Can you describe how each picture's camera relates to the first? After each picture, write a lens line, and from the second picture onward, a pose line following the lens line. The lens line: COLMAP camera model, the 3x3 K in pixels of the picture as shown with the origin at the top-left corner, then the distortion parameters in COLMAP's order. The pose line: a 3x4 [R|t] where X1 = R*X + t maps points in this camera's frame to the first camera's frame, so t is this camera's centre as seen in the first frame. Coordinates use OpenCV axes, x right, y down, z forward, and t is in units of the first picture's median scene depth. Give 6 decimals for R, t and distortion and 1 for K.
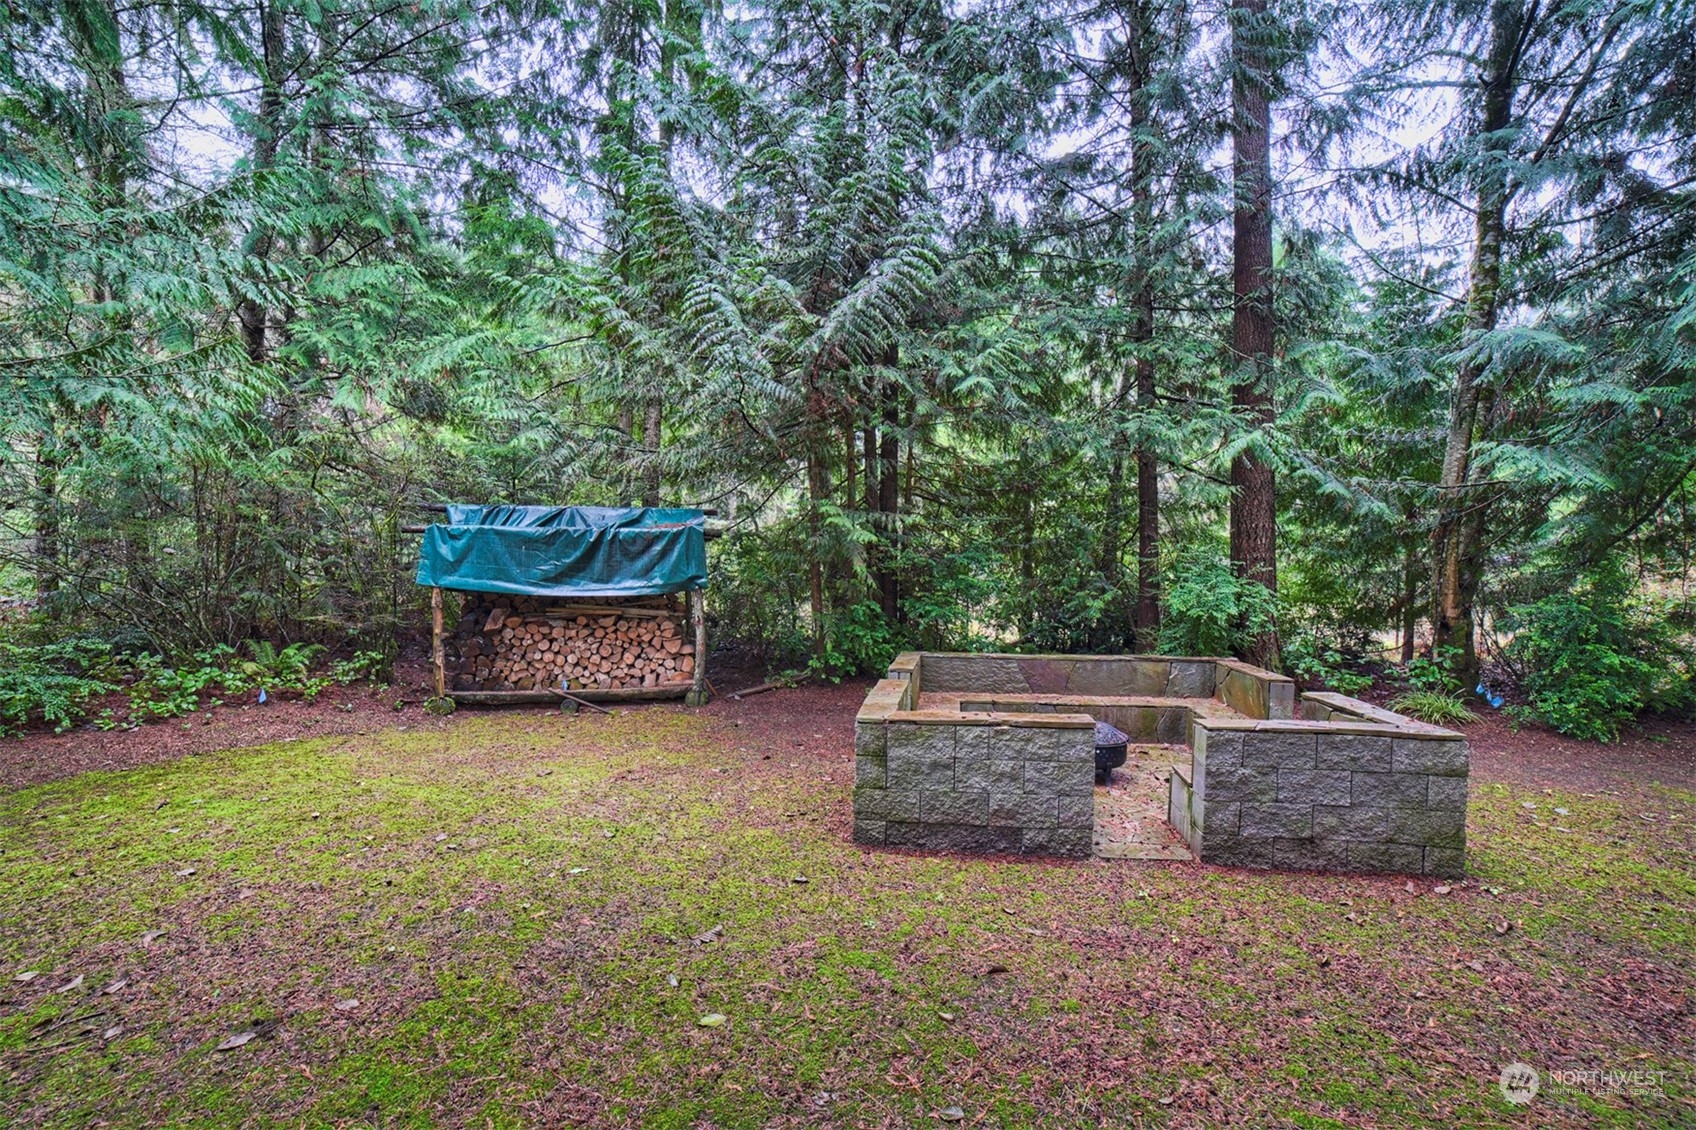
lens RADIAL K [[664.9, 0, 847.9], [0, 664.9, 568.5], [0, 0, 1]] dist [-0.004135, -0.000138]
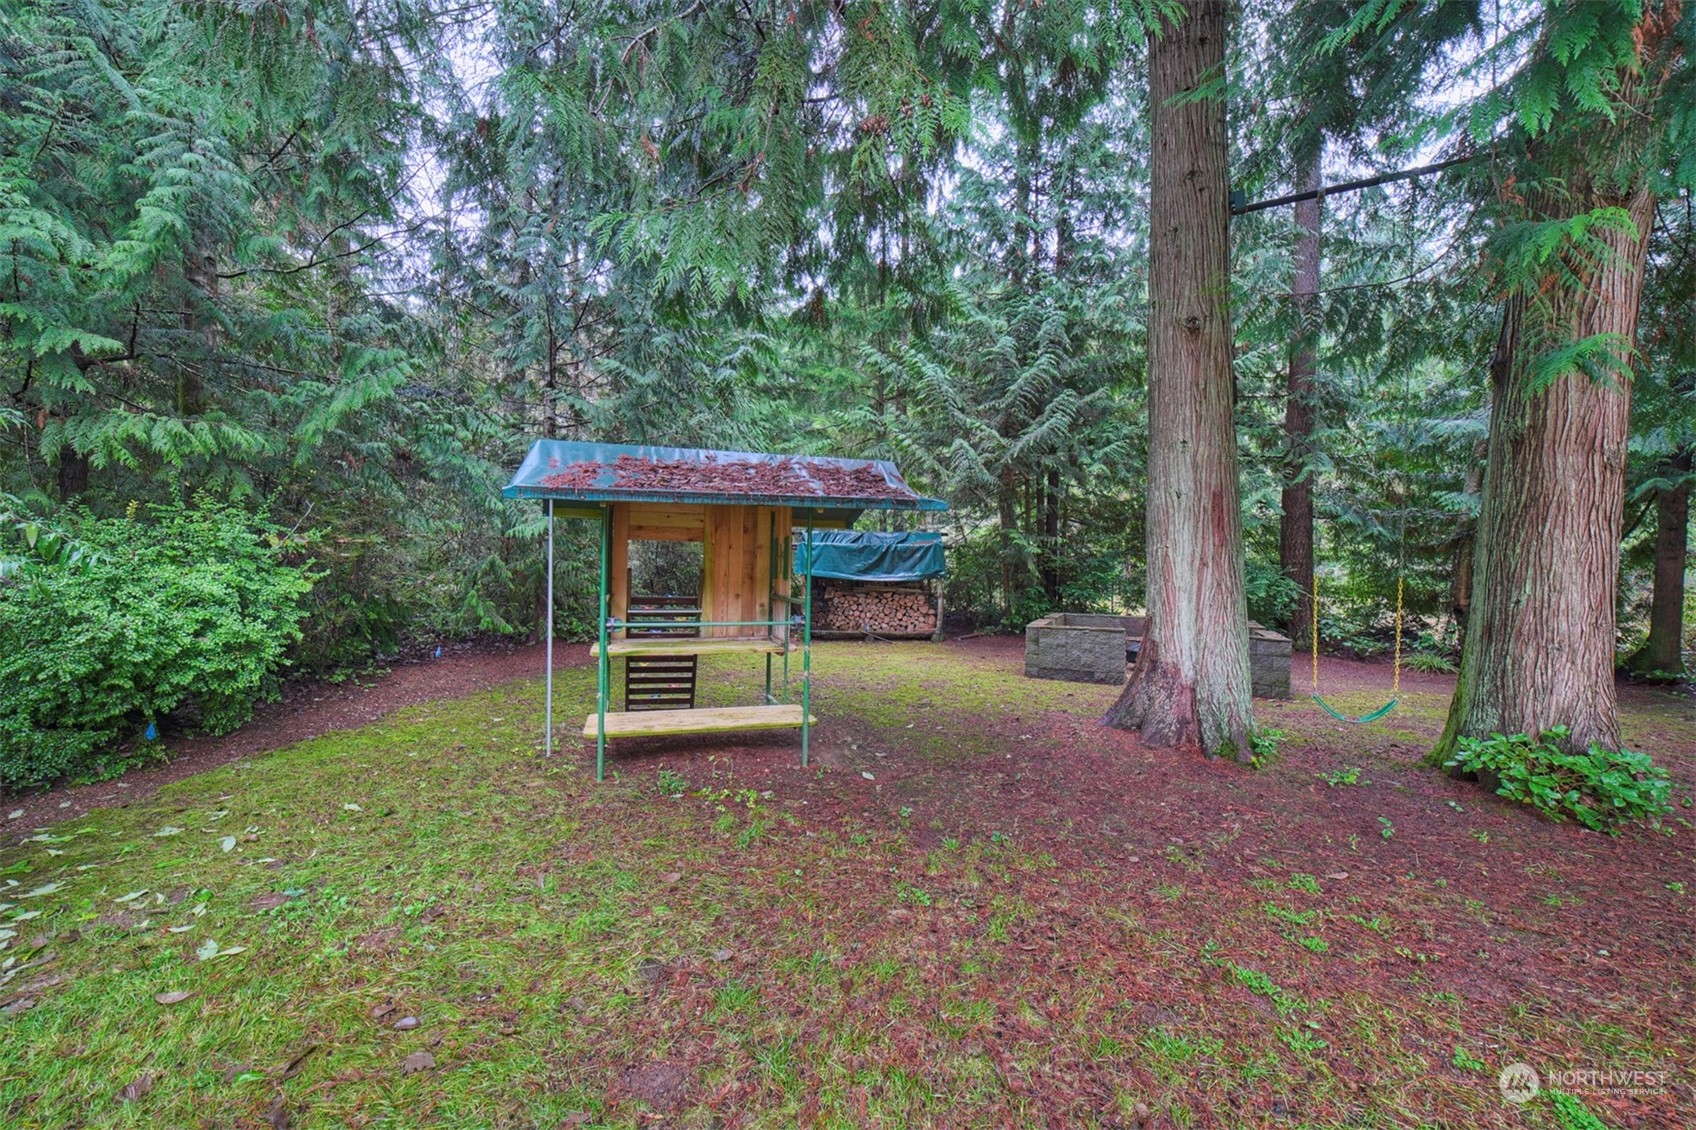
lens RADIAL K [[664.9, 0, 842.5], [0, 664.9, 565.5], [0, 0, 1]] dist [-0.004135, -0.000138]
pose [[0.962882, 0.008711, -0.269784, 0.008787], [-0.008349, 0.999962, 0.002490, -0.004644], [0.269795, -0.000145, 0.962918, -0.804764]]
